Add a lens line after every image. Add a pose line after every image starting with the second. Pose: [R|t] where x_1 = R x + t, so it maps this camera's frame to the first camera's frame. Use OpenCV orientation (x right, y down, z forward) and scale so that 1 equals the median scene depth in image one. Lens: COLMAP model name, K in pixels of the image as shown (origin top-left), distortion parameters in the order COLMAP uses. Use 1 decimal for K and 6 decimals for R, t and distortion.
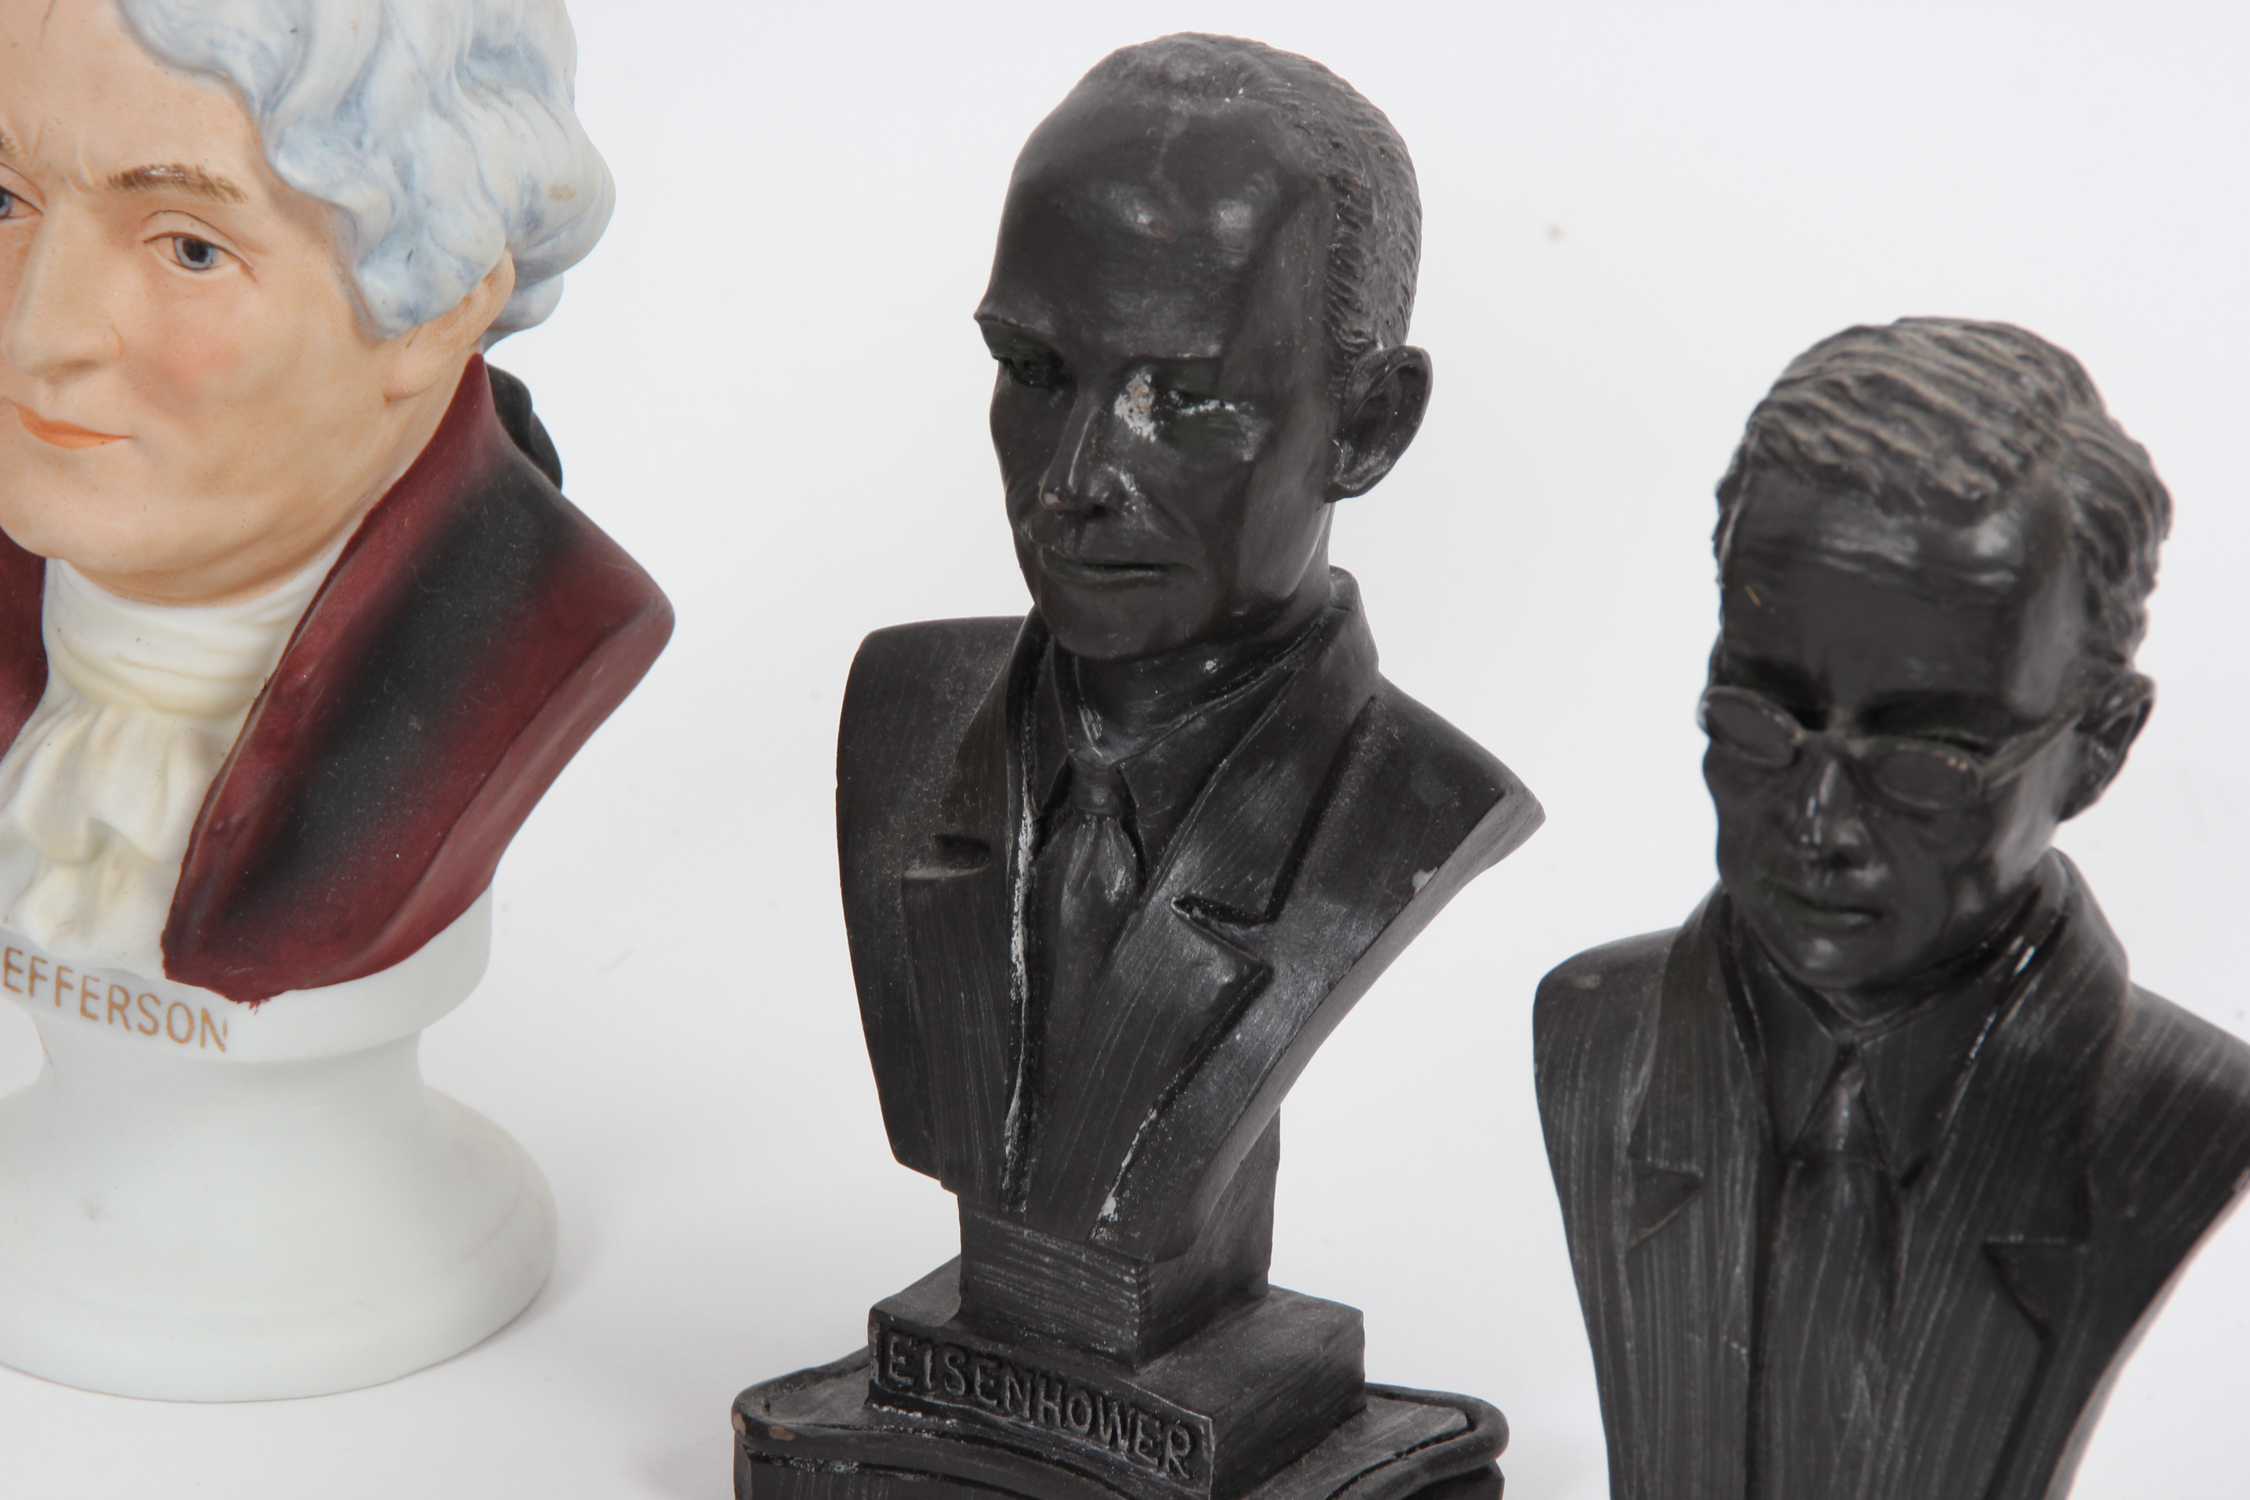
lens RADIAL K [[10853.3, 0, 1159.8], [0, 10853.3, 802.3], [0, 0, 1]] dist [0.883211, 0.000000]
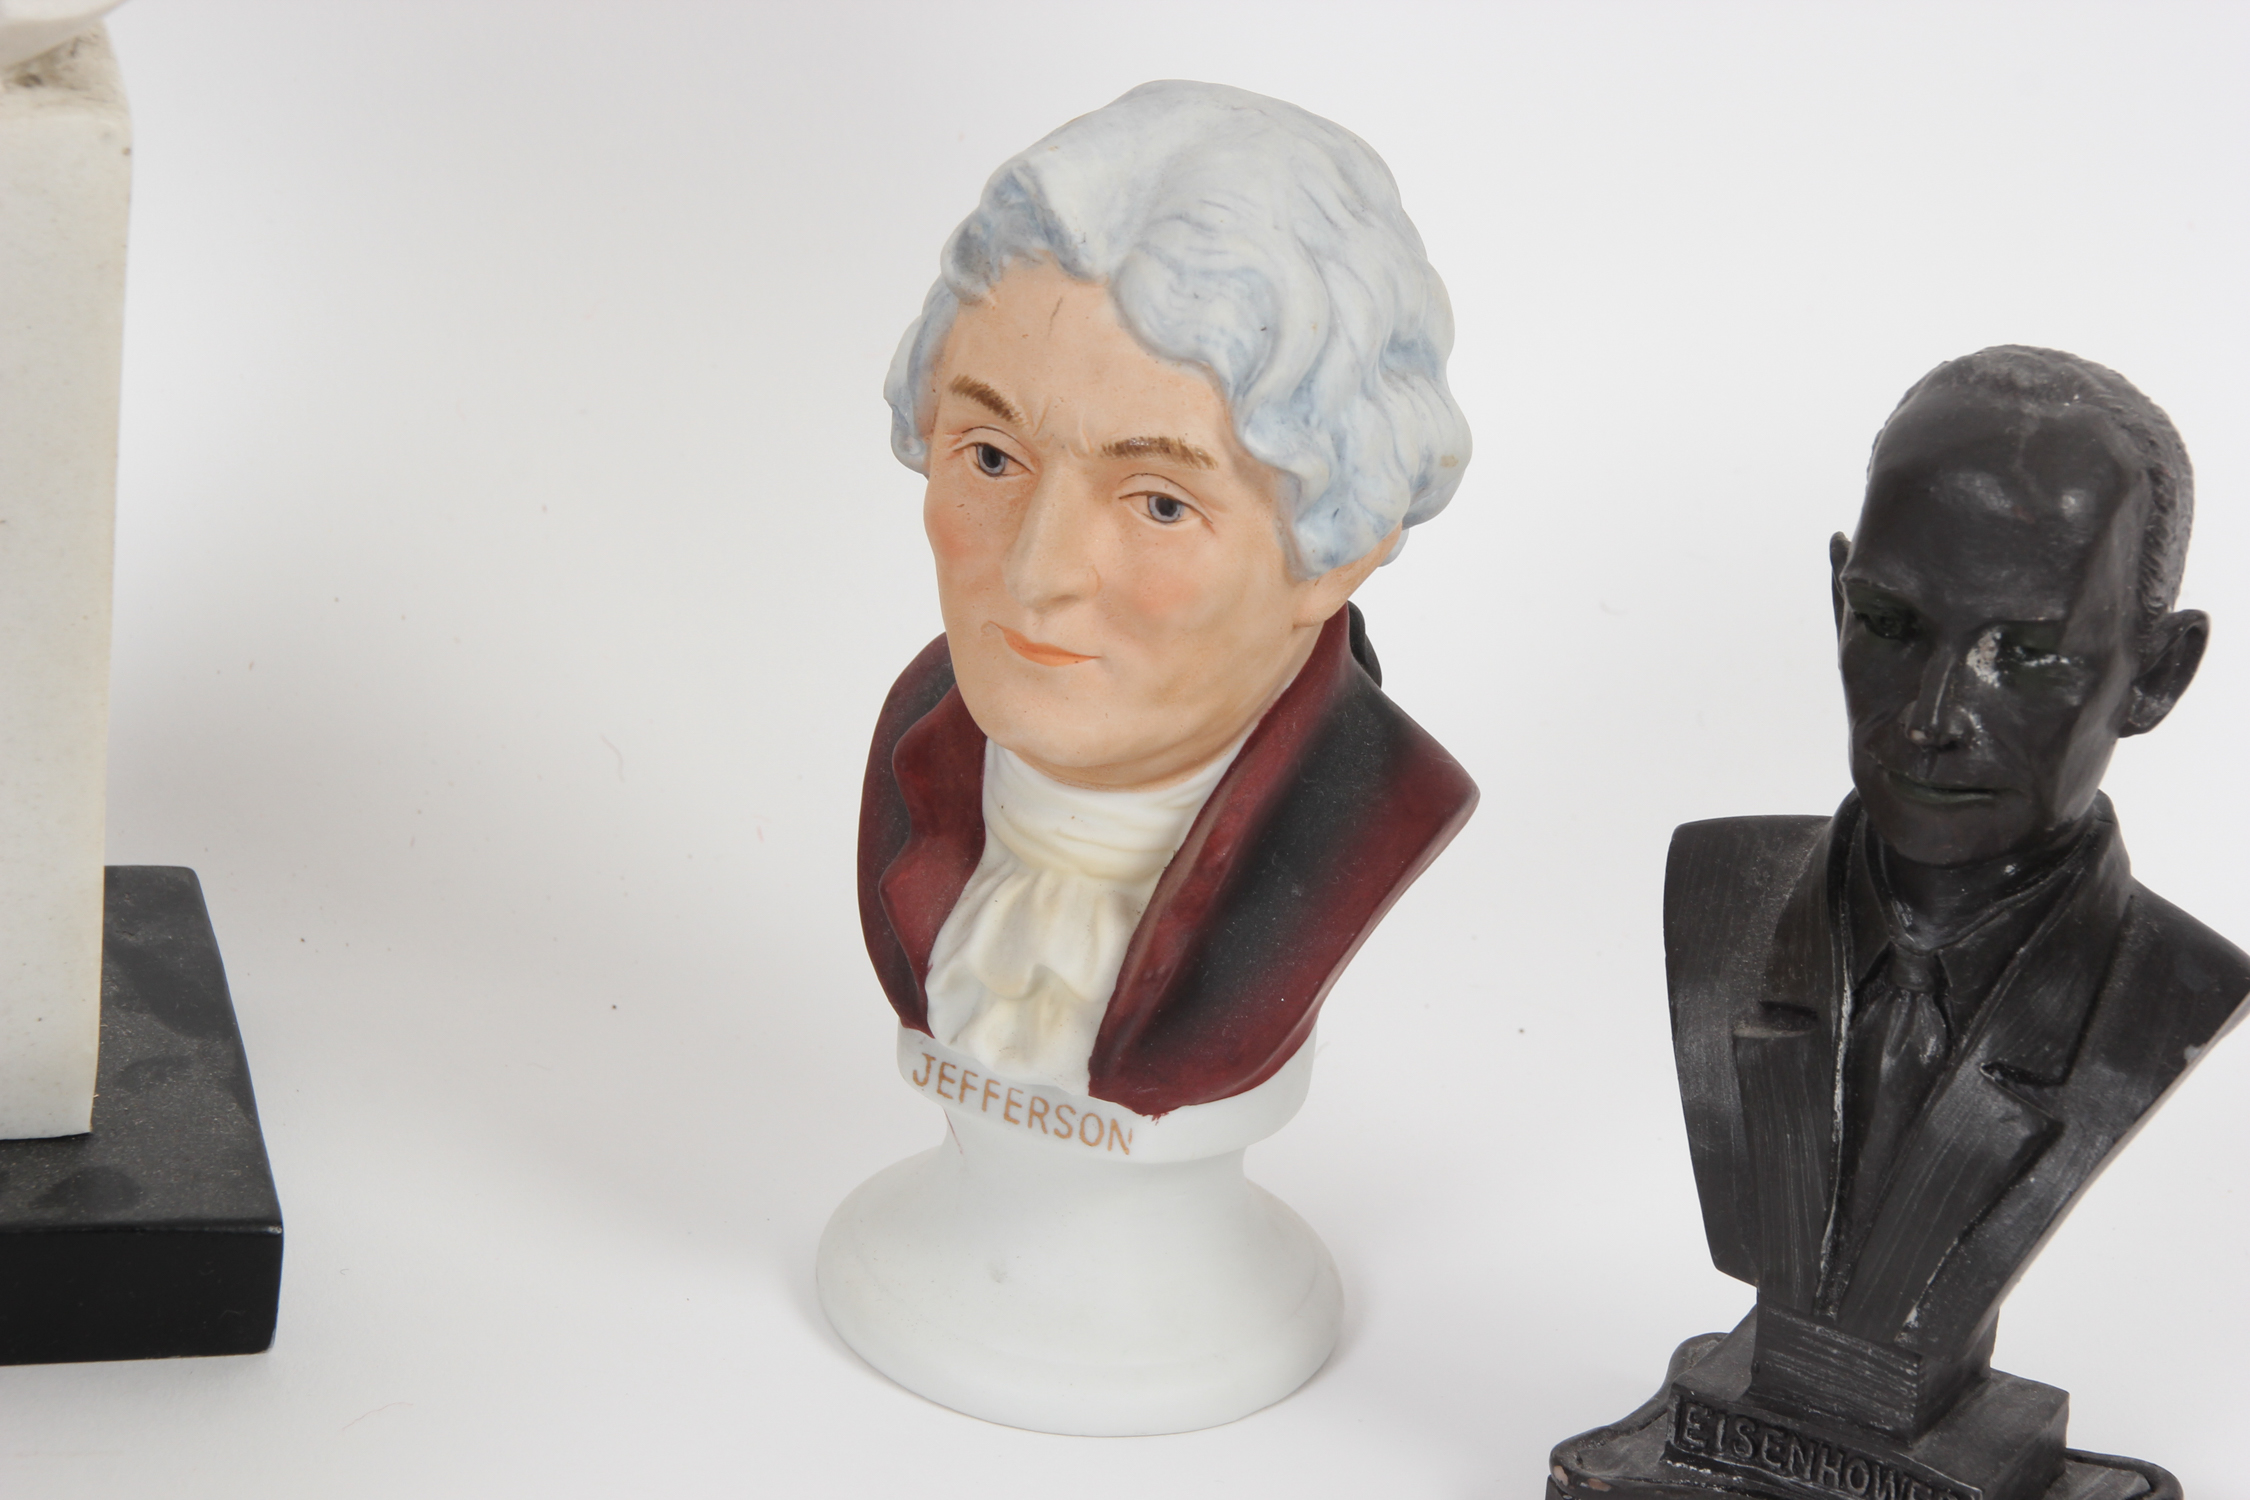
lens RADIAL K [[7227.1, 0, 1141.9], [0, 7227.1, 831.9], [0, 0, 1]] dist [0.513245, 0.000000]
pose [[0.996989, 0.020909, 0.074675, -0.149747], [-0.022490, 0.999539, 0.020397, -0.030656], [-0.074214, -0.022015, 0.996999, 0.200415]]
